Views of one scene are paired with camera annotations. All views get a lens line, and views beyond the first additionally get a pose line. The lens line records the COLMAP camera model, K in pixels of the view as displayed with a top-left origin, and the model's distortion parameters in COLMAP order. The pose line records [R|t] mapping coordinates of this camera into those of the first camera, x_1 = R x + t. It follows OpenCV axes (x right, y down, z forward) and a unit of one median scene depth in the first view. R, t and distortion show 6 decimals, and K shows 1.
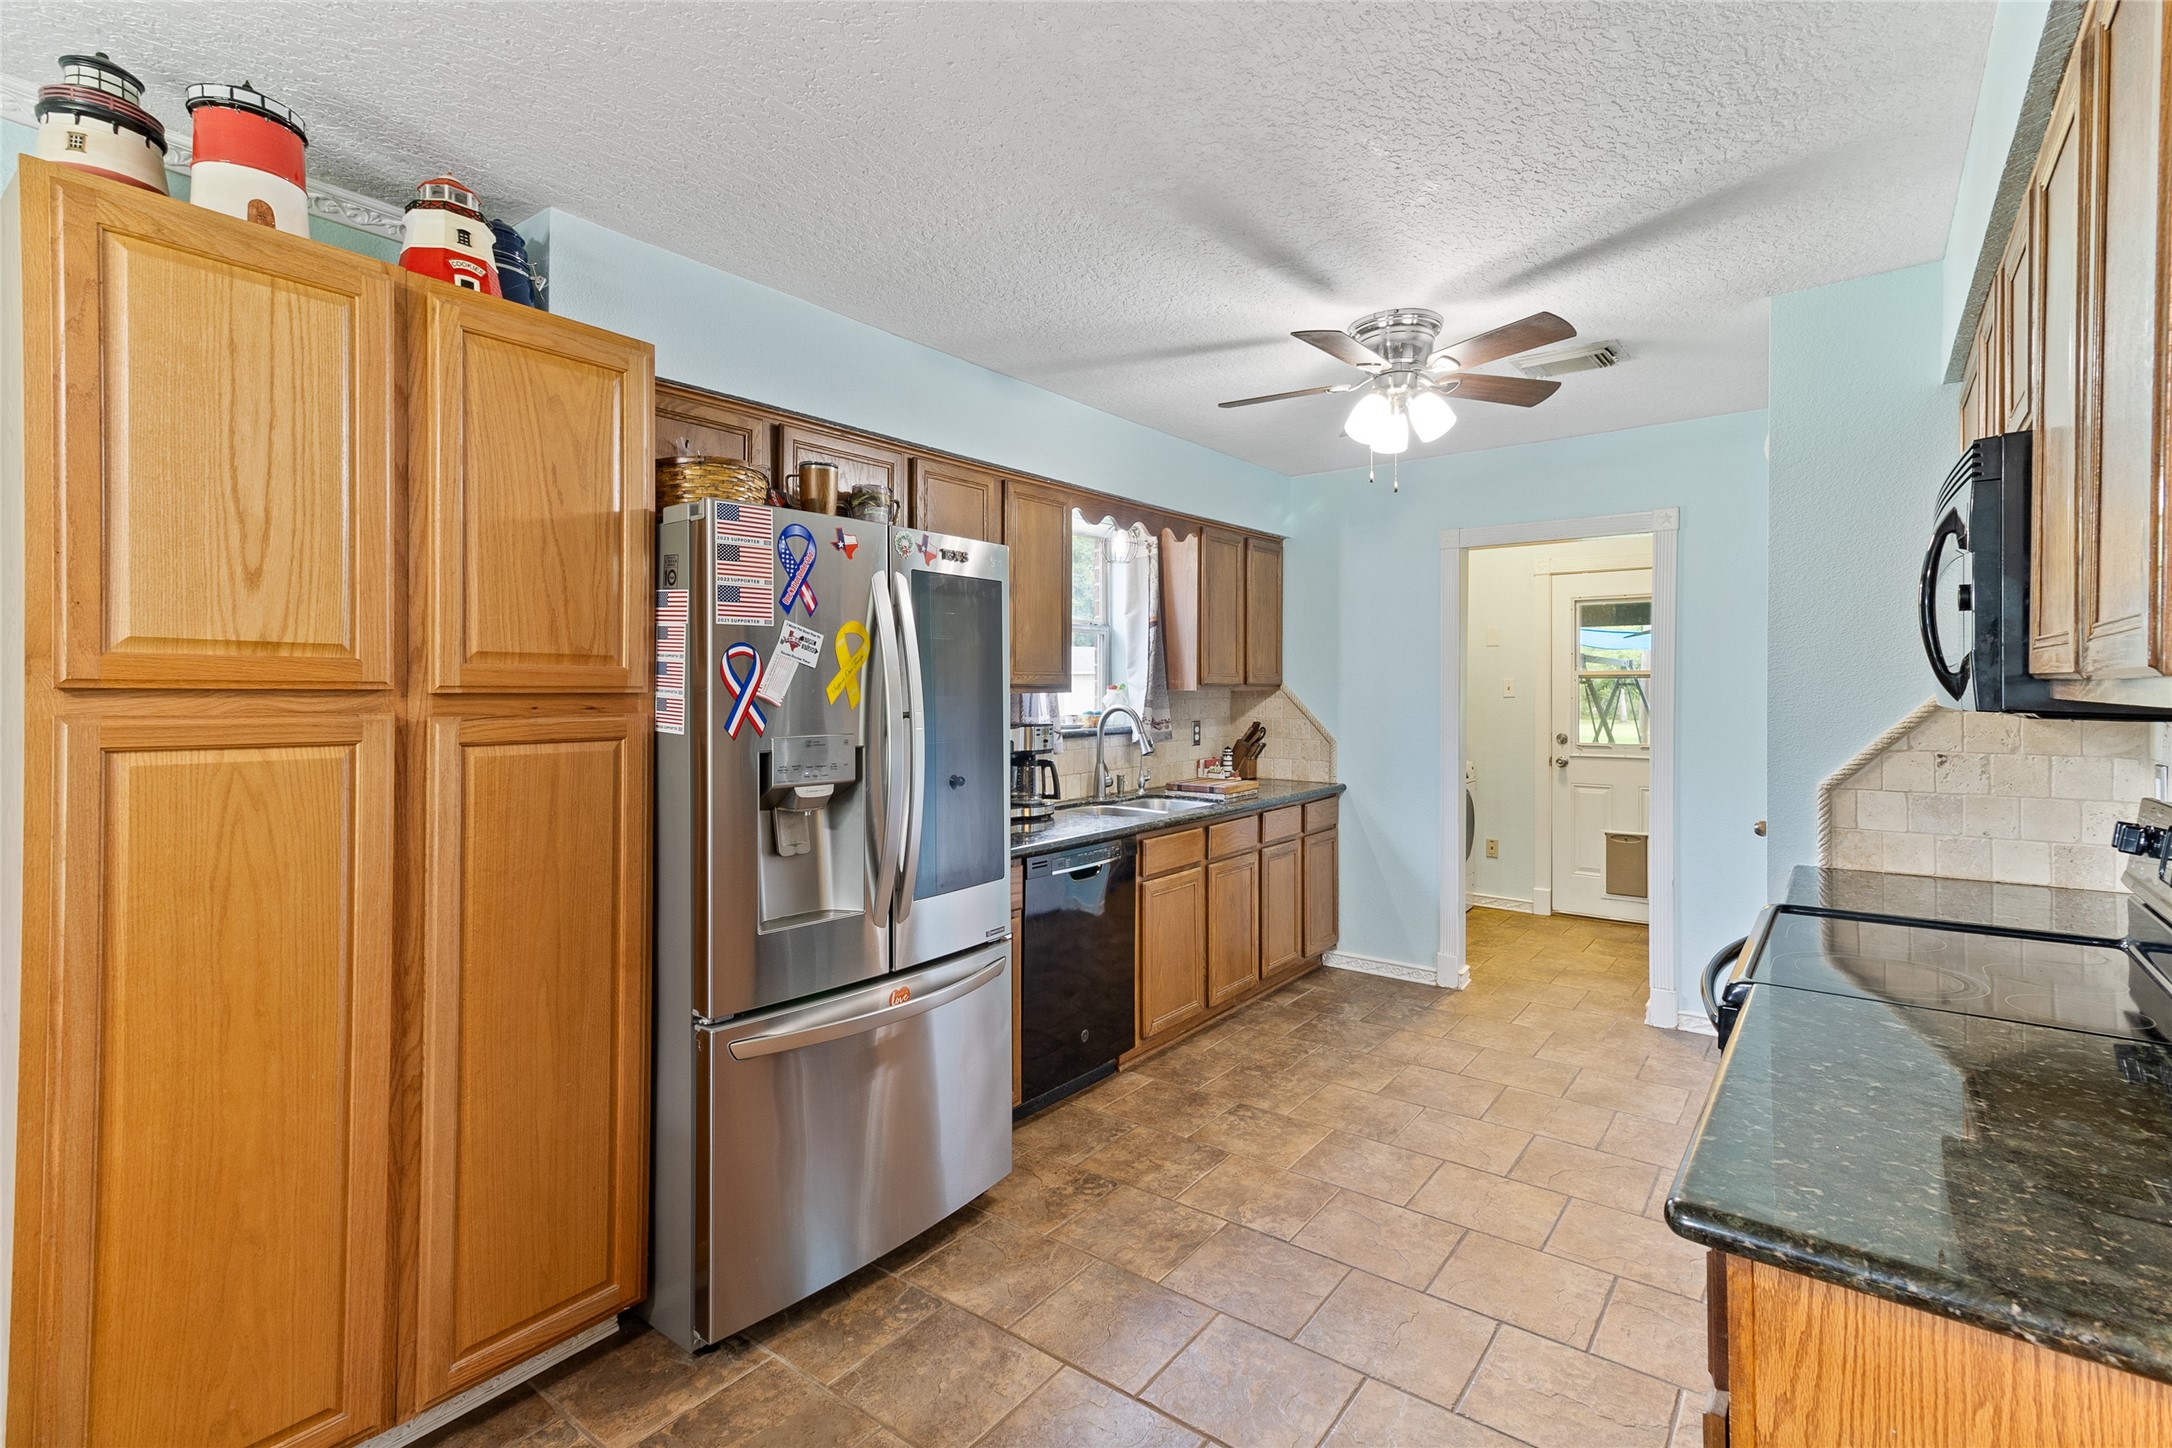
lens RADIAL K [[990.2, 0, 1087.2], [0, 990.2, 701.4], [0, 0, 1]] dist [0.004076, 0.001144]
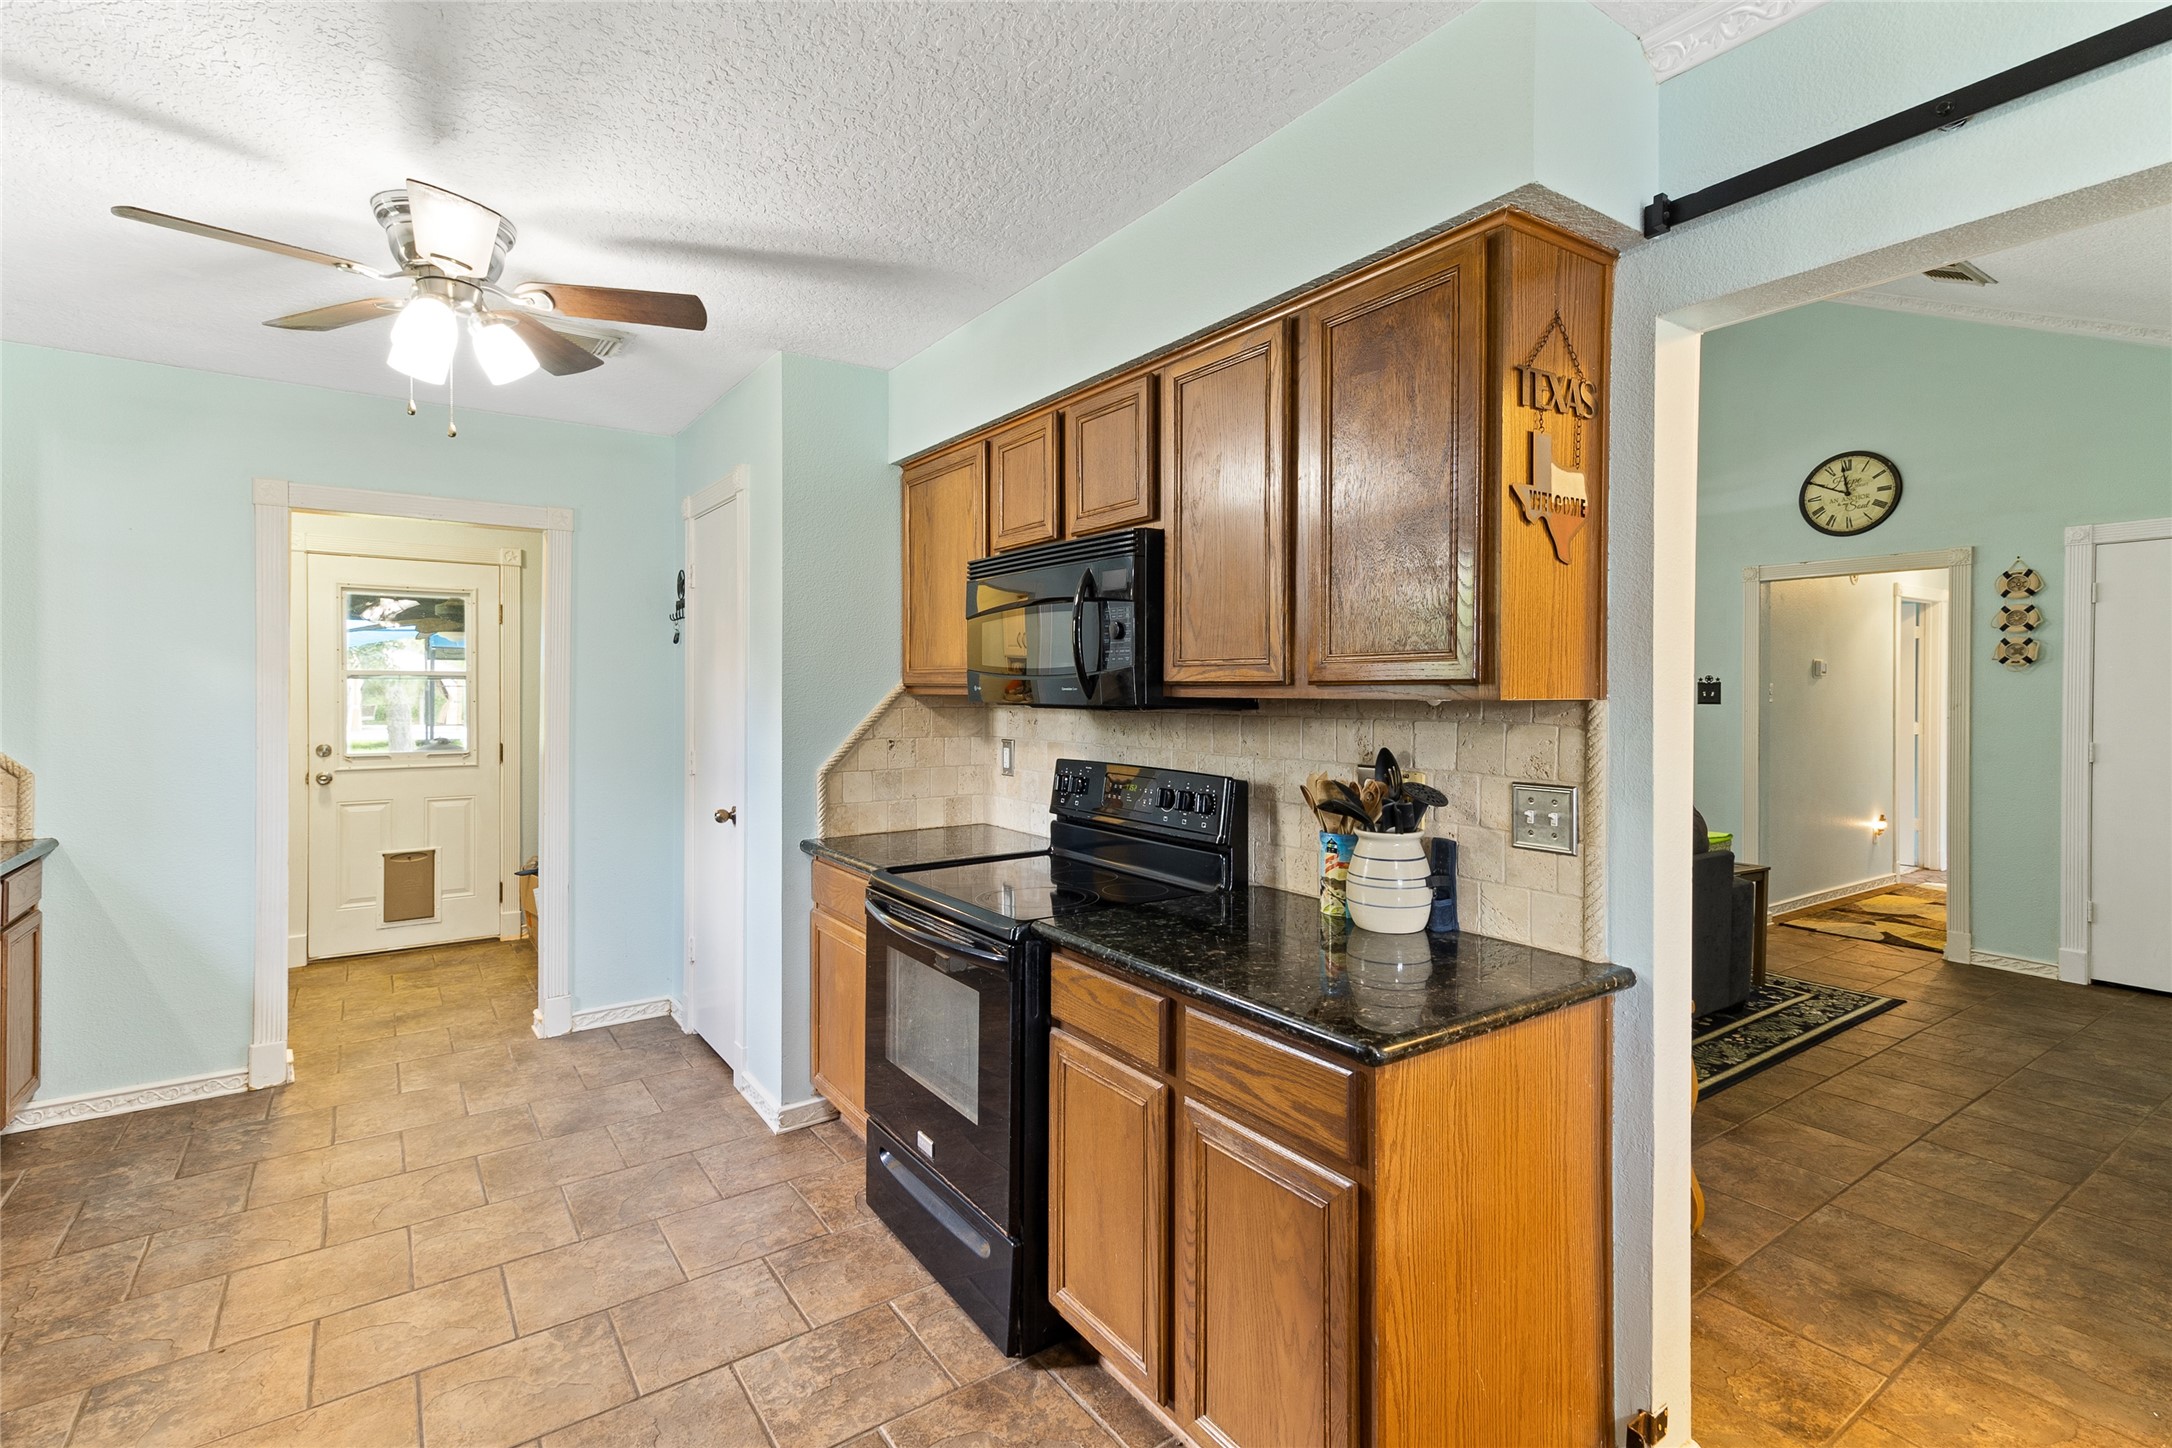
lens RADIAL K [[990.2, 0, 1083.0], [0, 990.2, 706.9], [0, 0, 1]] dist [0.004076, 0.001144]
pose [[0.296451, -0.014927, 0.954932, -0.201247], [0.011567, 0.999861, 0.012039, -0.002936], [-0.954978, 0.007476, 0.296582, 0.212806]]
